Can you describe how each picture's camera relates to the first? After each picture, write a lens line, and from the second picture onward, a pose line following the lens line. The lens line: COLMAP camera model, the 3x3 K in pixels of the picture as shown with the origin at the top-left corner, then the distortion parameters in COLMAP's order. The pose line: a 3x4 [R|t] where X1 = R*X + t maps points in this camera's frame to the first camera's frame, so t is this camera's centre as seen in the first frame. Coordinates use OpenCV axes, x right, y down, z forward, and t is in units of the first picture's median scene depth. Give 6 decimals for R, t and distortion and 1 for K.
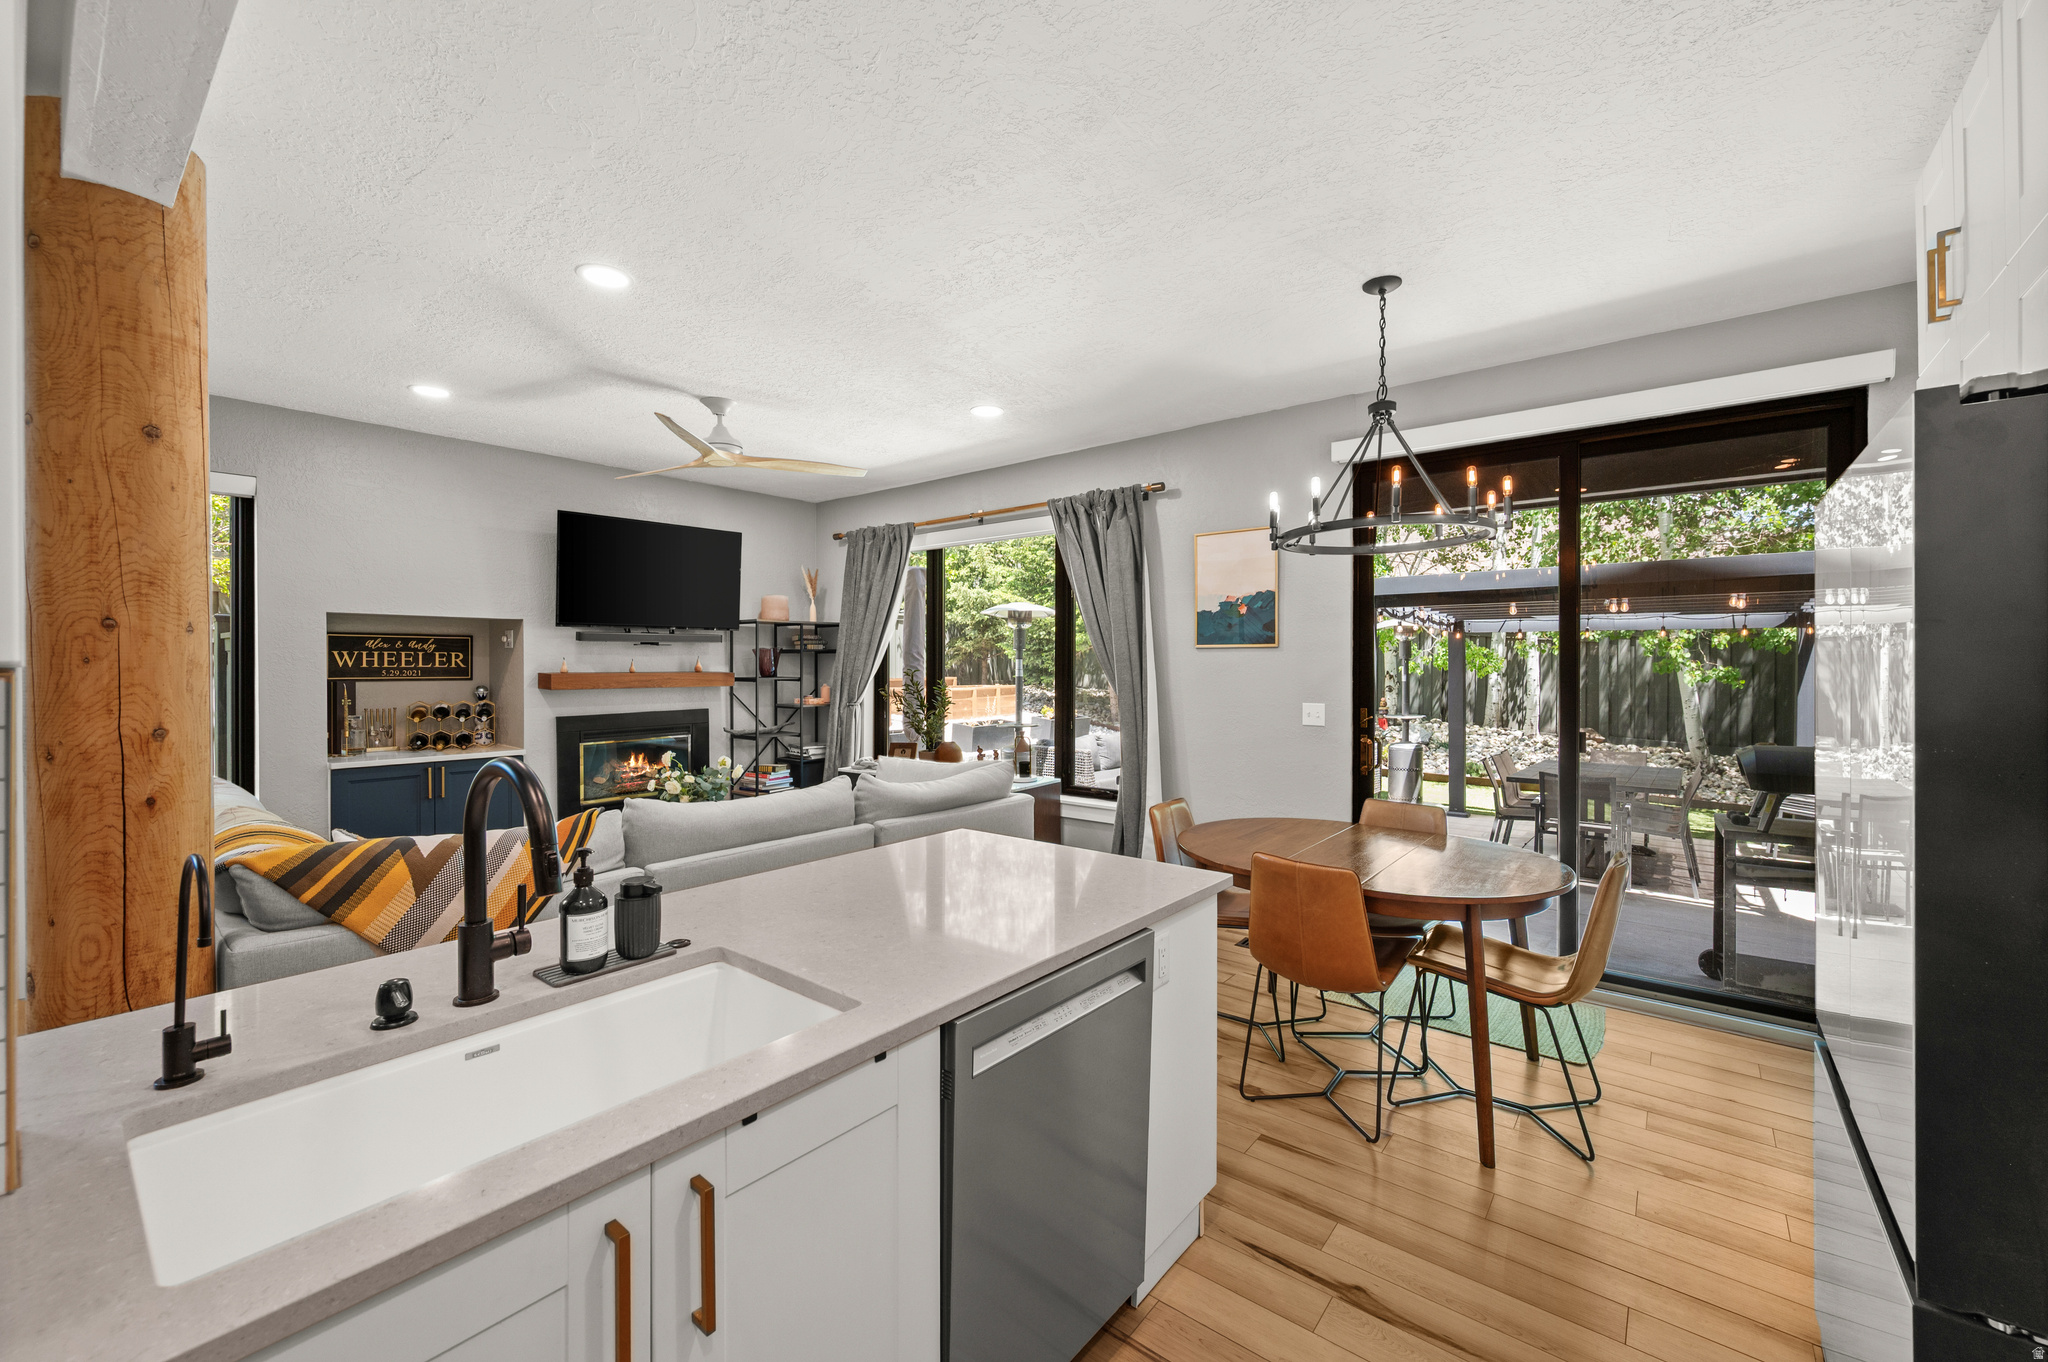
lens RADIAL K [[816.5, 0, 1034.6], [0, 816.5, 669.0], [0, 0, 1]] dist [-0.001200, 0.000012]
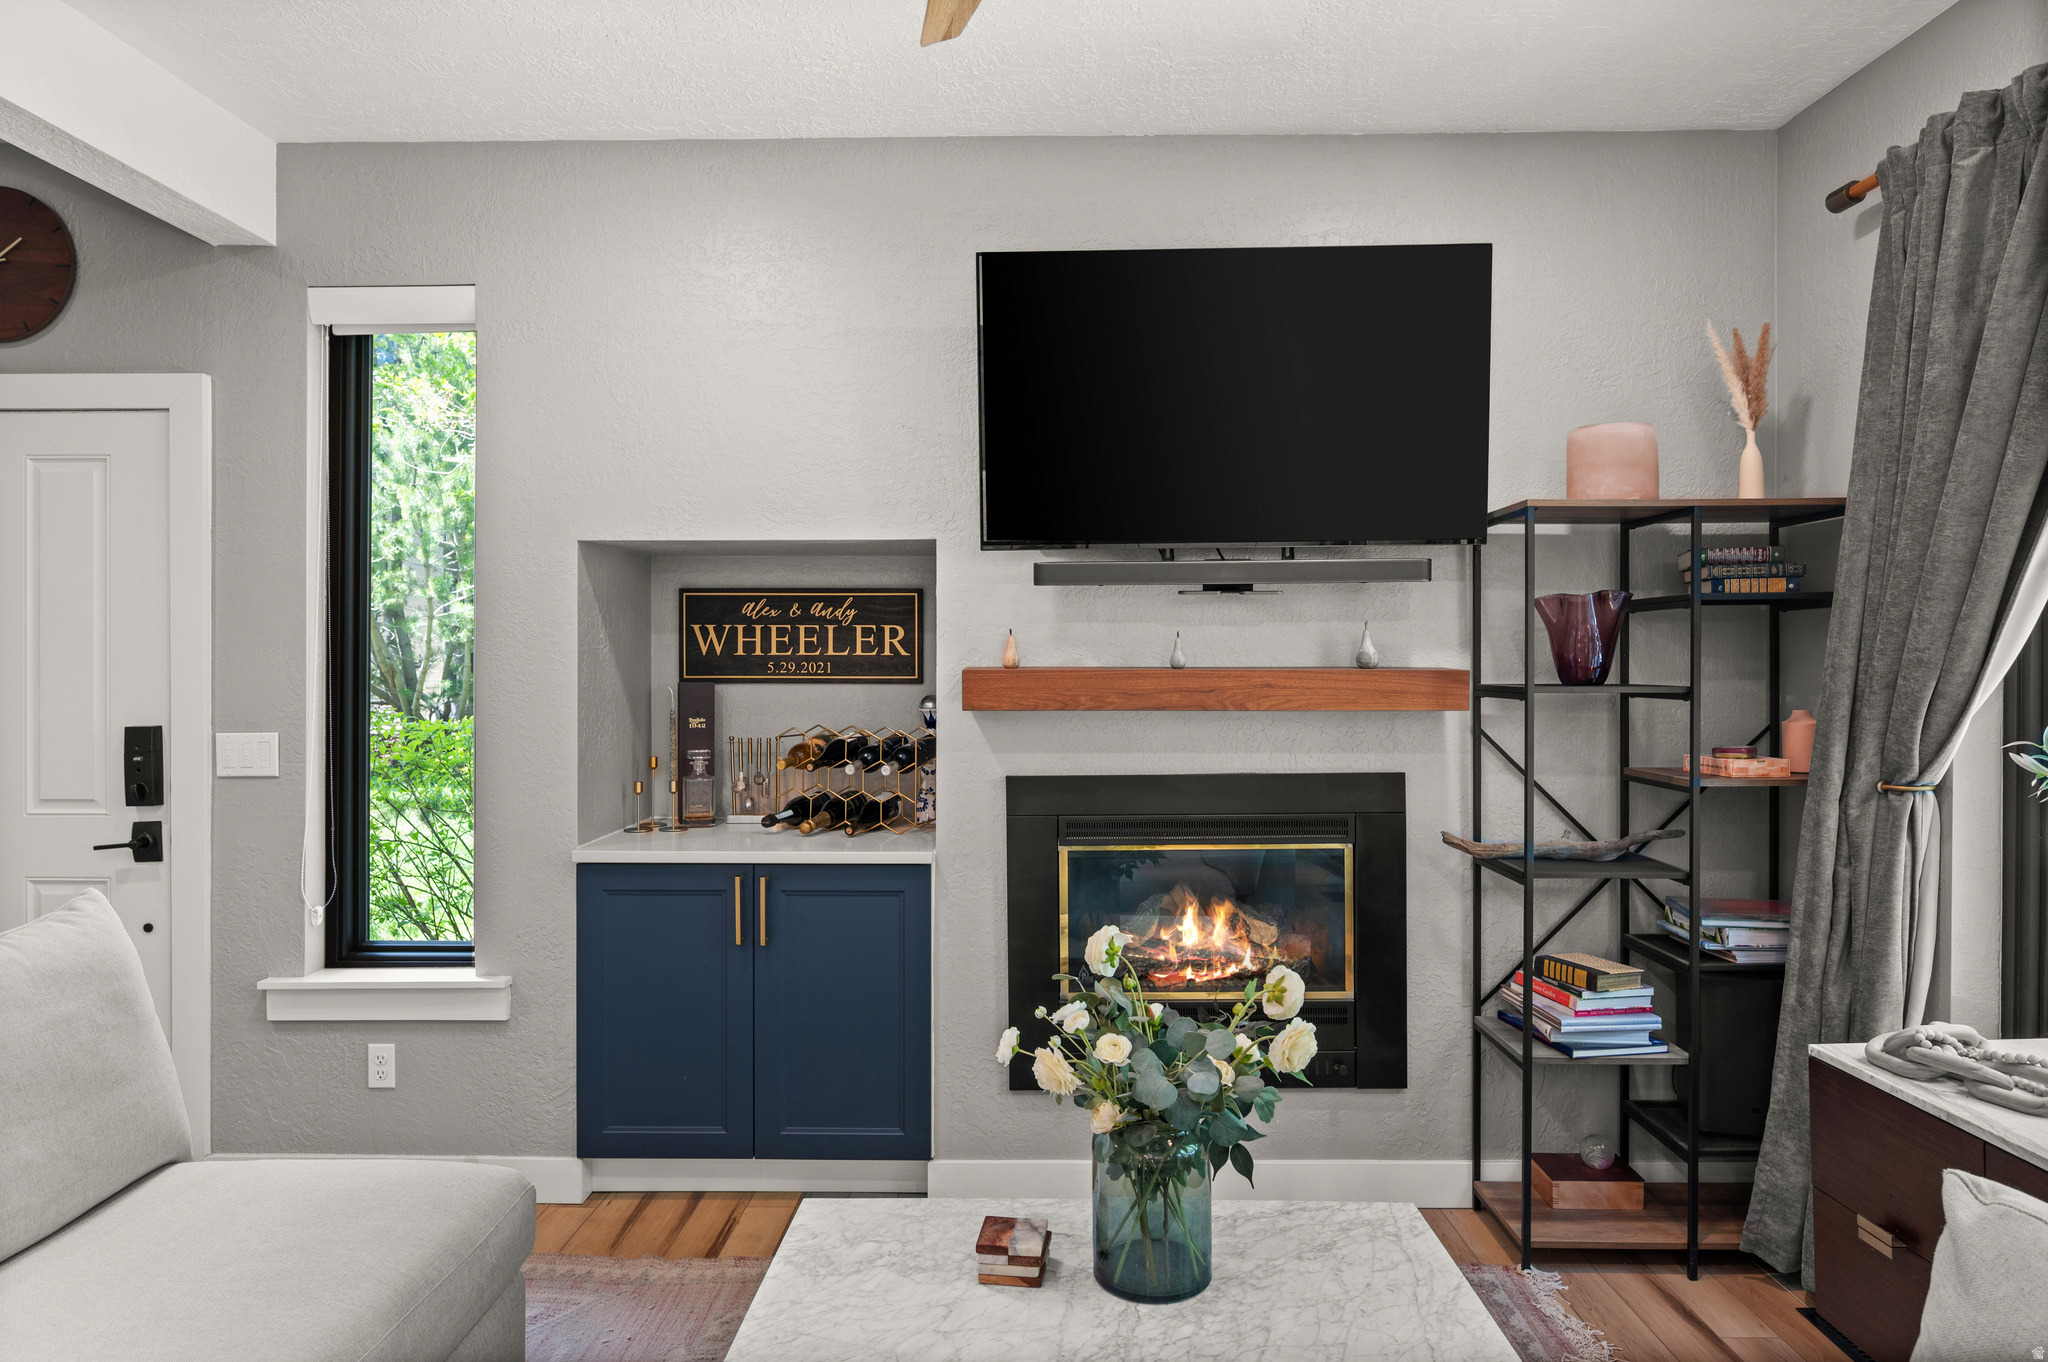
lens RADIAL K [[1219.6, 0, 1024.9], [0, 1219.6, 669.0], [0, 0, 1]] dist [-0.006502, -0.002174]
pose [[0.618072, 0.001169, -0.786120, -0.105042], [-0.004165, 0.999990, -0.001788, 0.006604], [0.786110, 0.004379, 0.618071, 0.639737]]
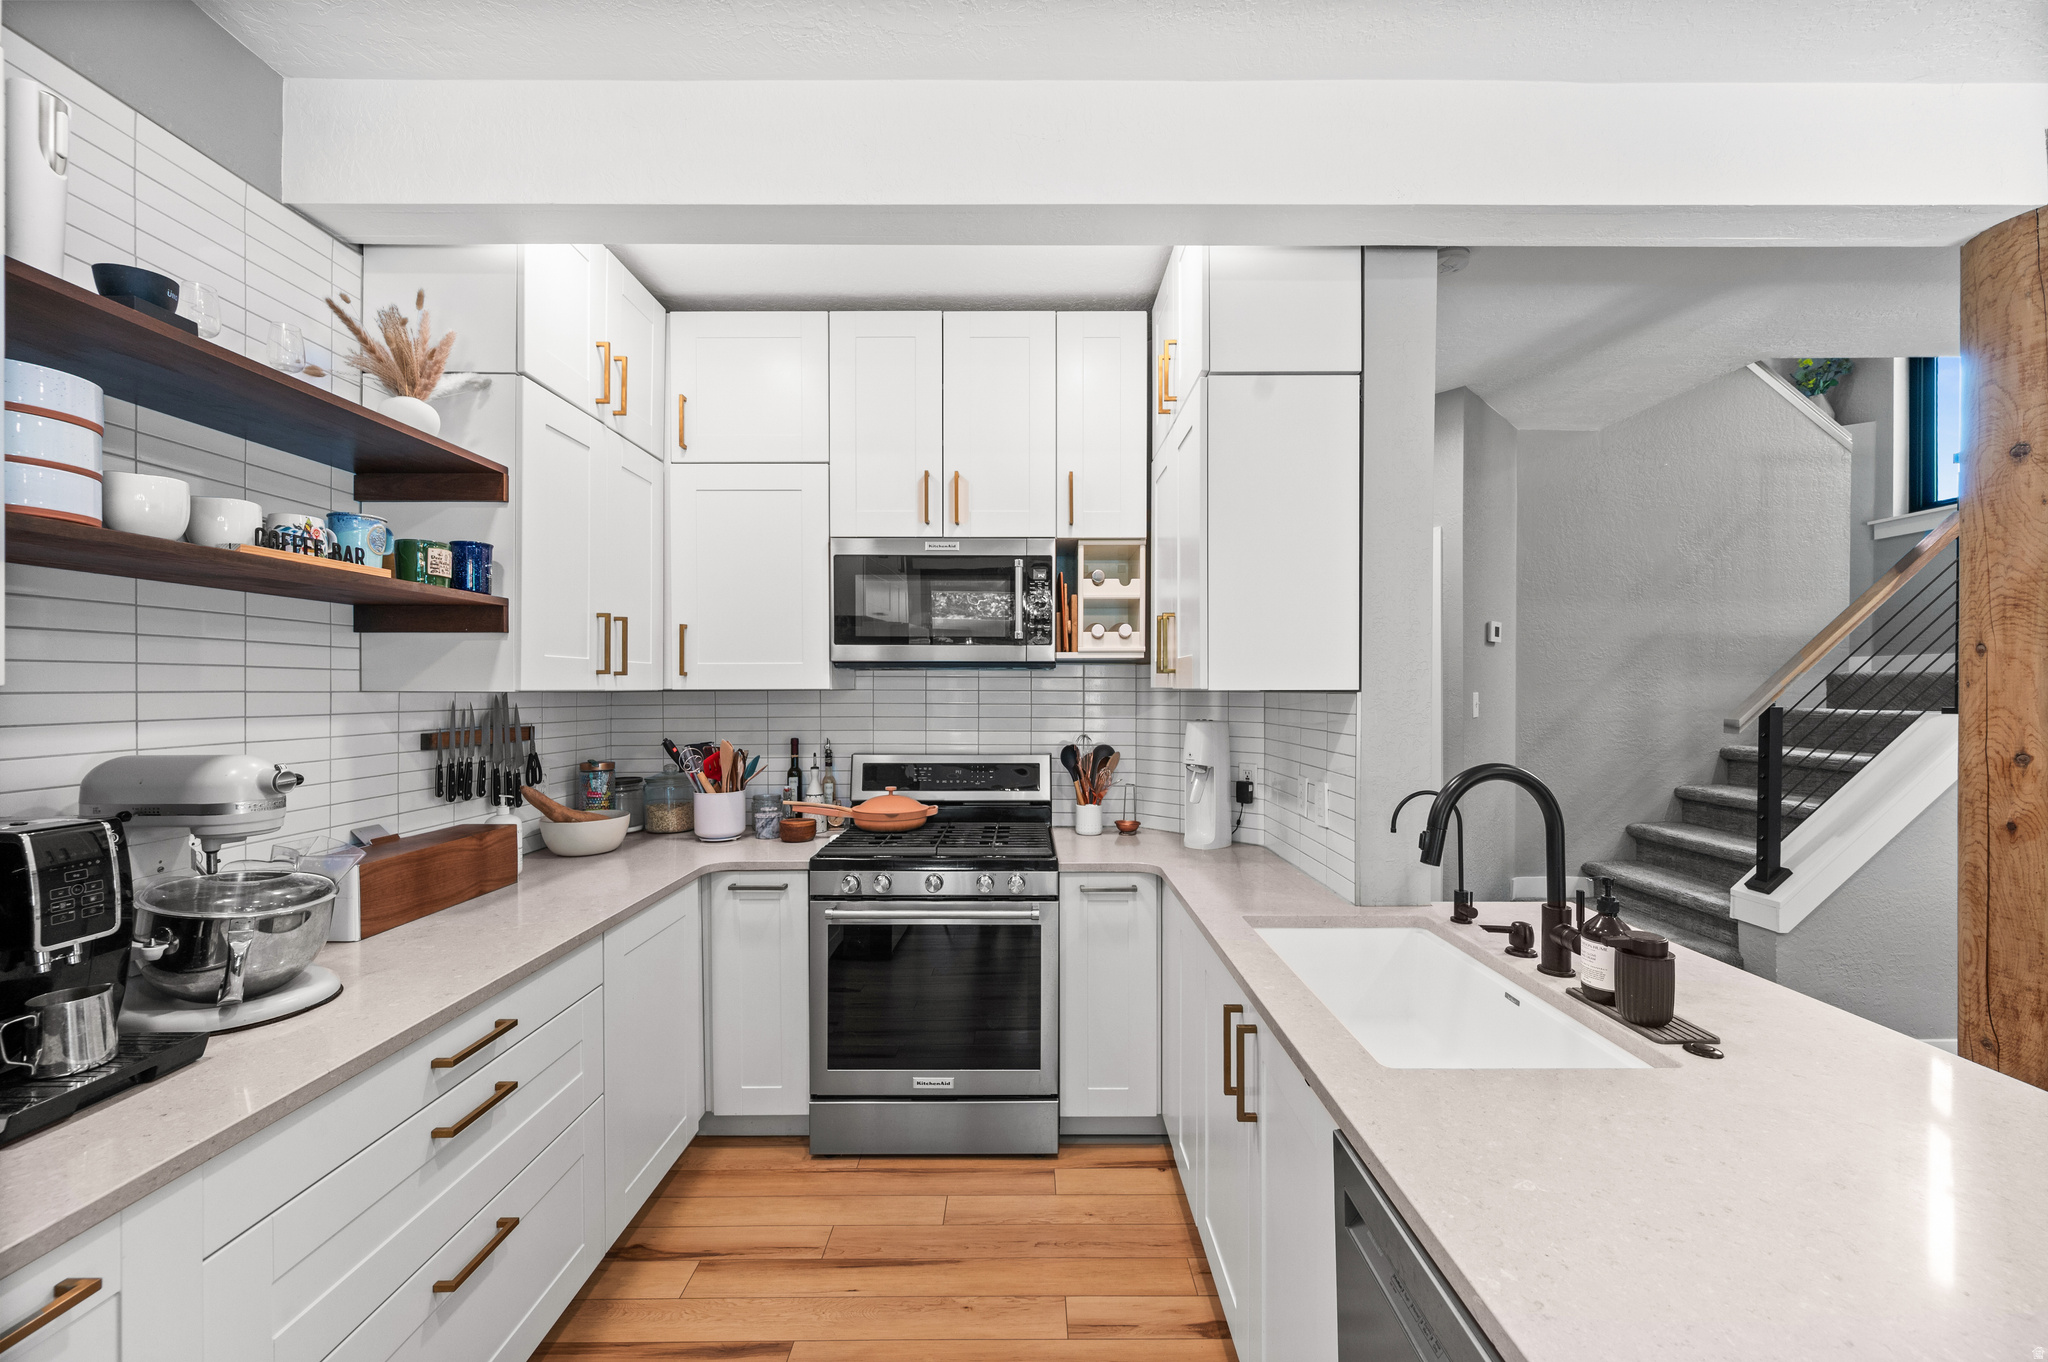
lens RADIAL K [[808.9, 0, 1029.9], [0, 808.9, 689.6], [0, 0, 1]] dist [-0.000774, -0.000068]
pose [[-0.776687, 0.002439, -0.629882, 0.163242], [-0.003580, 0.999959, 0.008287, -0.002656], [0.629877, 0.008691, -0.776646, 0.360924]]
